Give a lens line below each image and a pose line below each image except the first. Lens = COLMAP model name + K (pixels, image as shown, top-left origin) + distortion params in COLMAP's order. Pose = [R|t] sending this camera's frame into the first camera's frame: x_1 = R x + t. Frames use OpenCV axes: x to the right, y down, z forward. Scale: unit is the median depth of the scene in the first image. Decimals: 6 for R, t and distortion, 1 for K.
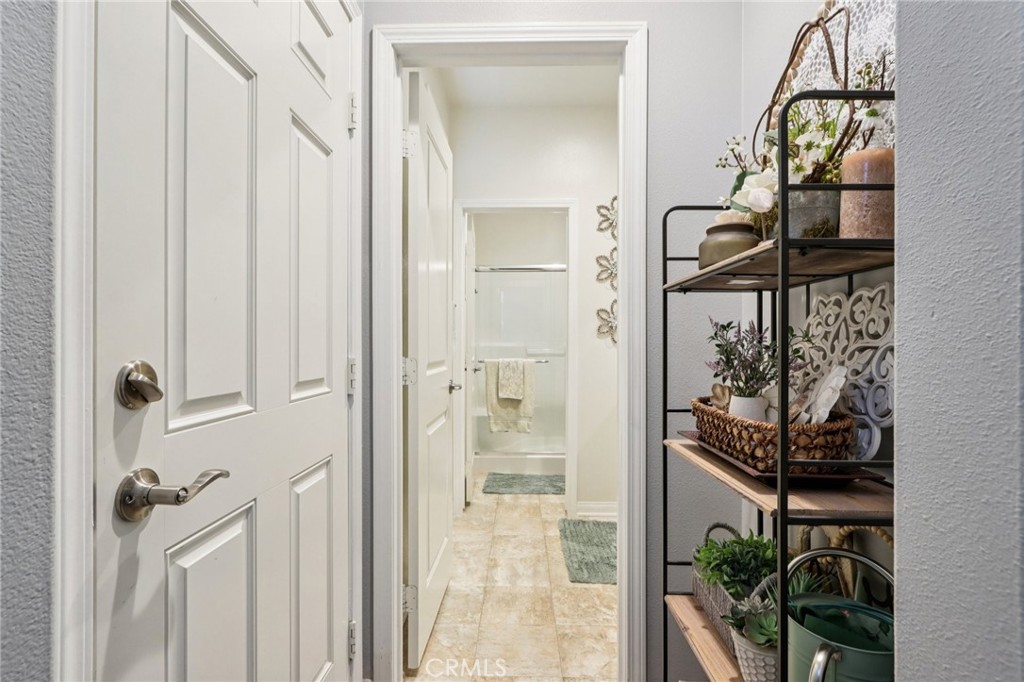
lens RADIAL K [[474.6, 0, 507.6], [0, 474.6, 345.5], [0, 0, 1]] dist [-0.013369, 0.001756]
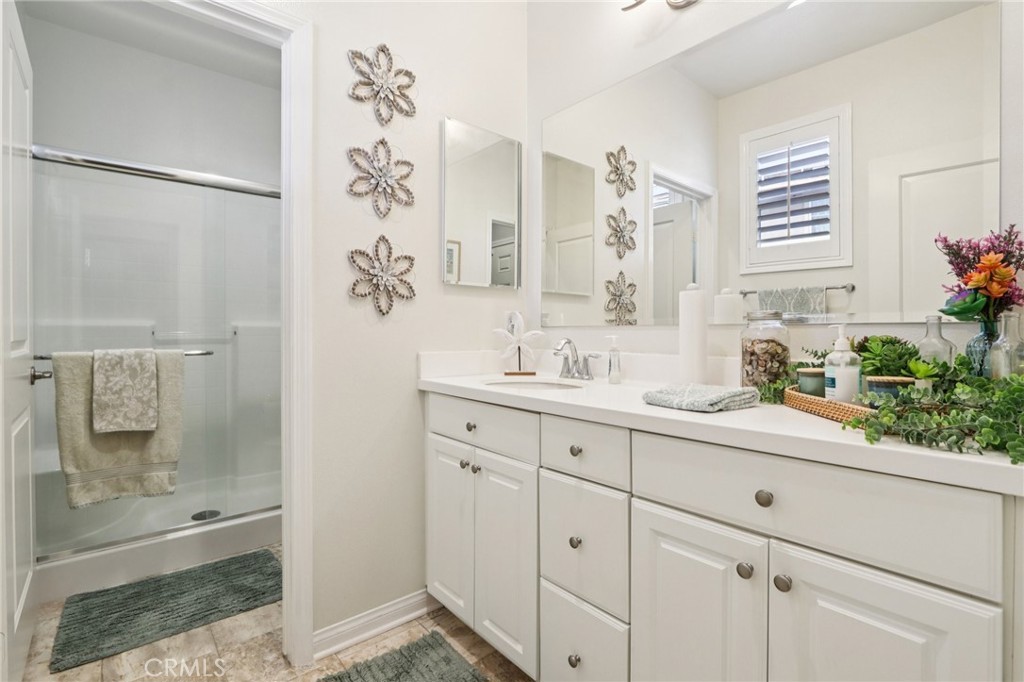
lens RADIAL K [[474.6, 0, 508.2], [0, 474.6, 338.9], [0, 0, 1]] dist [-0.013369, 0.001756]
pose [[0.748200, -0.007089, 0.663435, -0.020312], [-0.000296, 0.999939, 0.011019, 0.012026], [-0.663473, -0.008441, 0.748152, 0.388086]]
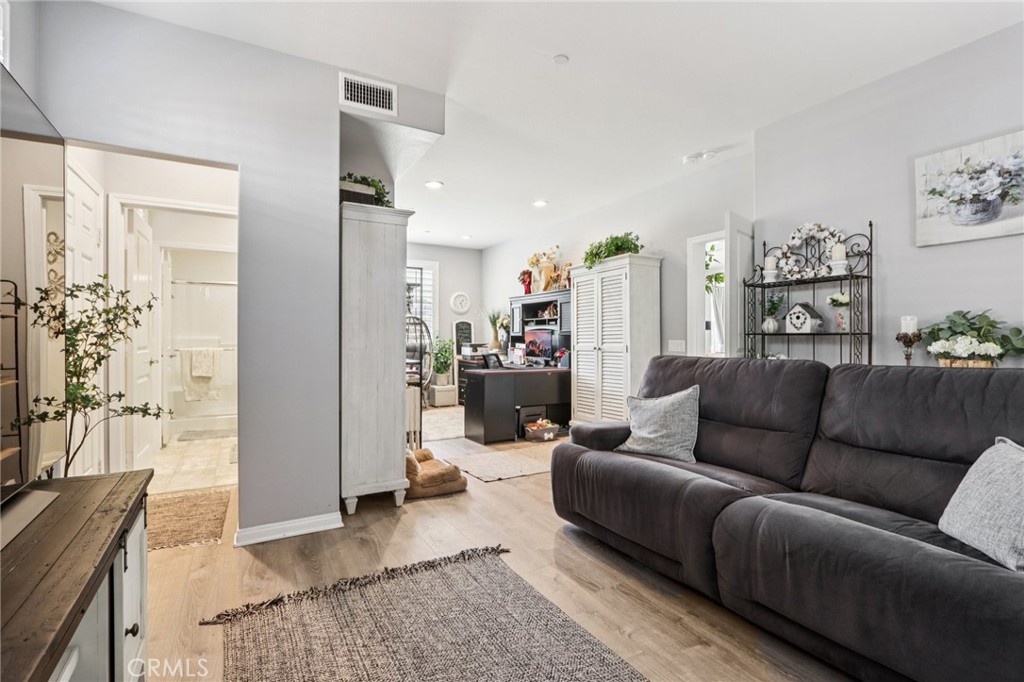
lens RADIAL K [[474.6, 0, 510.4], [0, 474.6, 339.2], [0, 0, 1]] dist [-0.013369, 0.001756]
pose [[0.857302, 0.000838, 0.514813, 0.070493], [-0.001935, 0.999997, 0.001595, -0.001792], [-0.514810, -0.002363, 0.857301, -0.676353]]
